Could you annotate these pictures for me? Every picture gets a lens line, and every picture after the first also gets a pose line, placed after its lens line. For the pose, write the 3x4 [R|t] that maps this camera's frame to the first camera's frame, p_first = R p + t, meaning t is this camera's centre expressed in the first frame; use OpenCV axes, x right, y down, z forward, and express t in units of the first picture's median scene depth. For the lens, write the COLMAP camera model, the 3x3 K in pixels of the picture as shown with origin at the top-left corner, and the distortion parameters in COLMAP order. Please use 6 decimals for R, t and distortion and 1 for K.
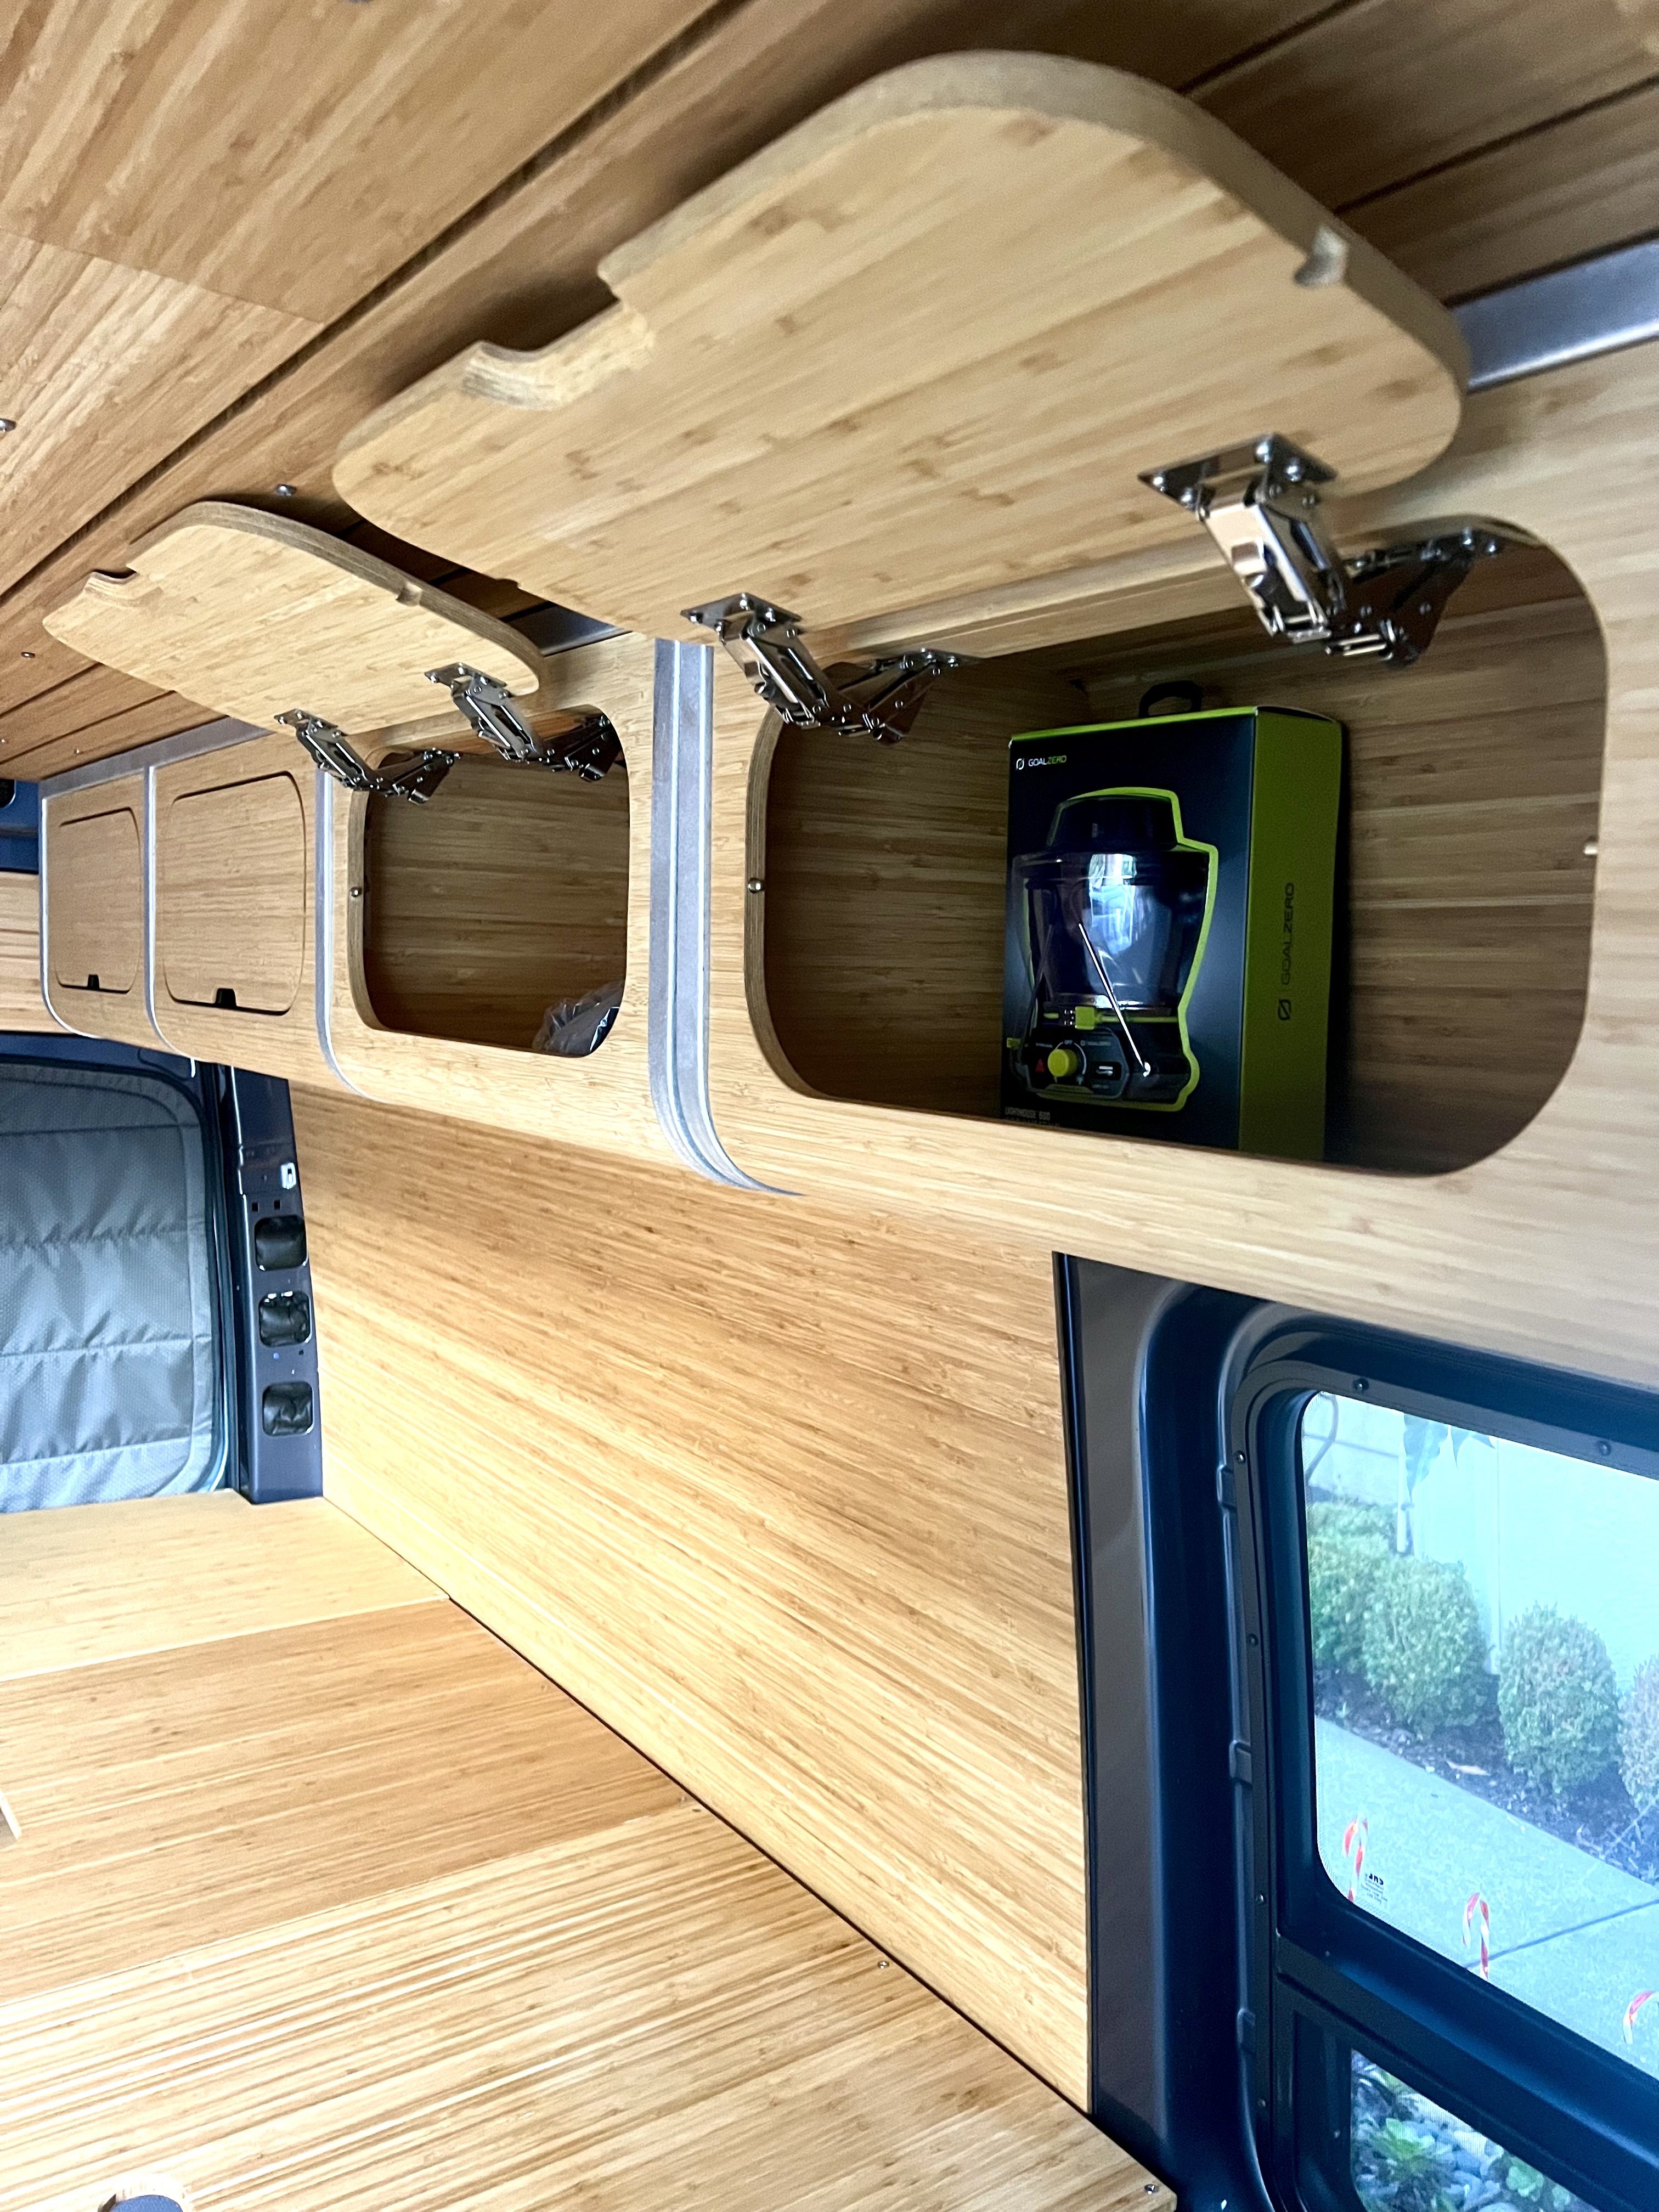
lens RADIAL K [[1666.9, 0, 860.9], [0, 1666.9, 1108.1], [0, 0, 1]] dist [0.049324, -0.067268]
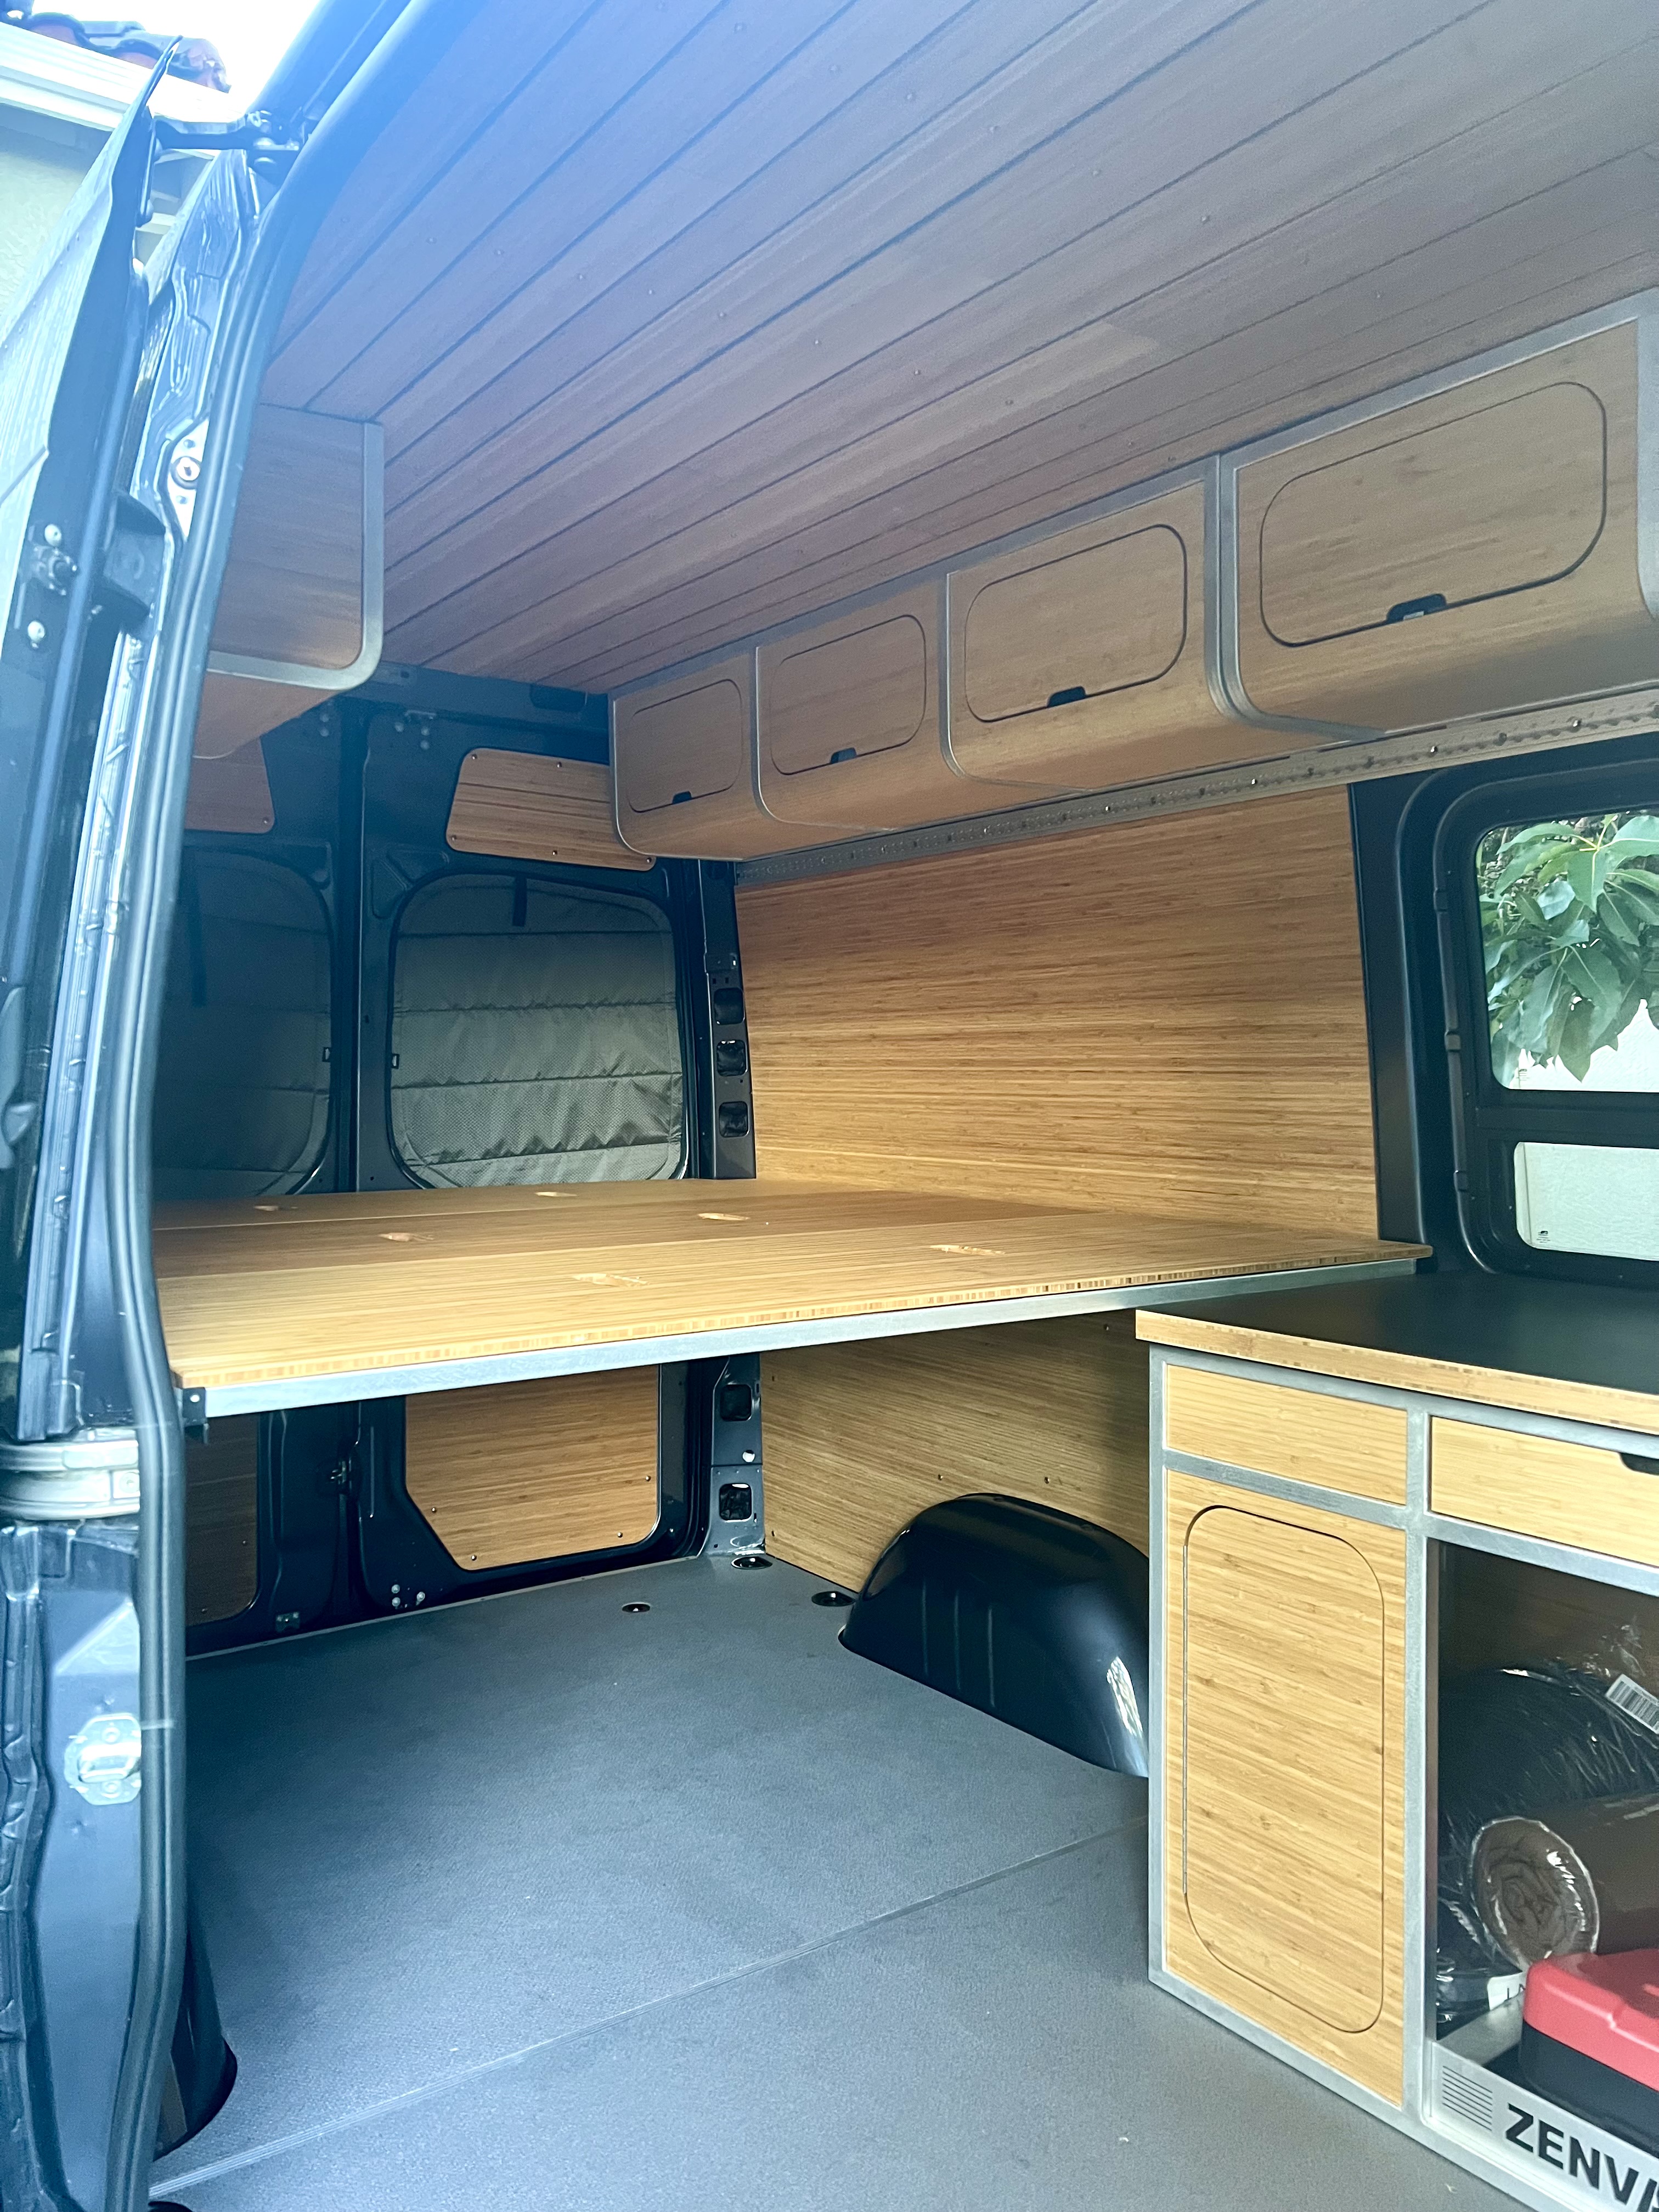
lens RADIAL K [[1666.9, 0, 800.2], [0, 1666.9, 1143.0], [0, 0, 1]] dist [0.049324, -0.067268]
pose [[0.998260, -0.048462, -0.033604, -0.340678], [0.047437, 0.998403, -0.030676, 0.364449], [0.035037, 0.029028, 0.998964, -0.720991]]
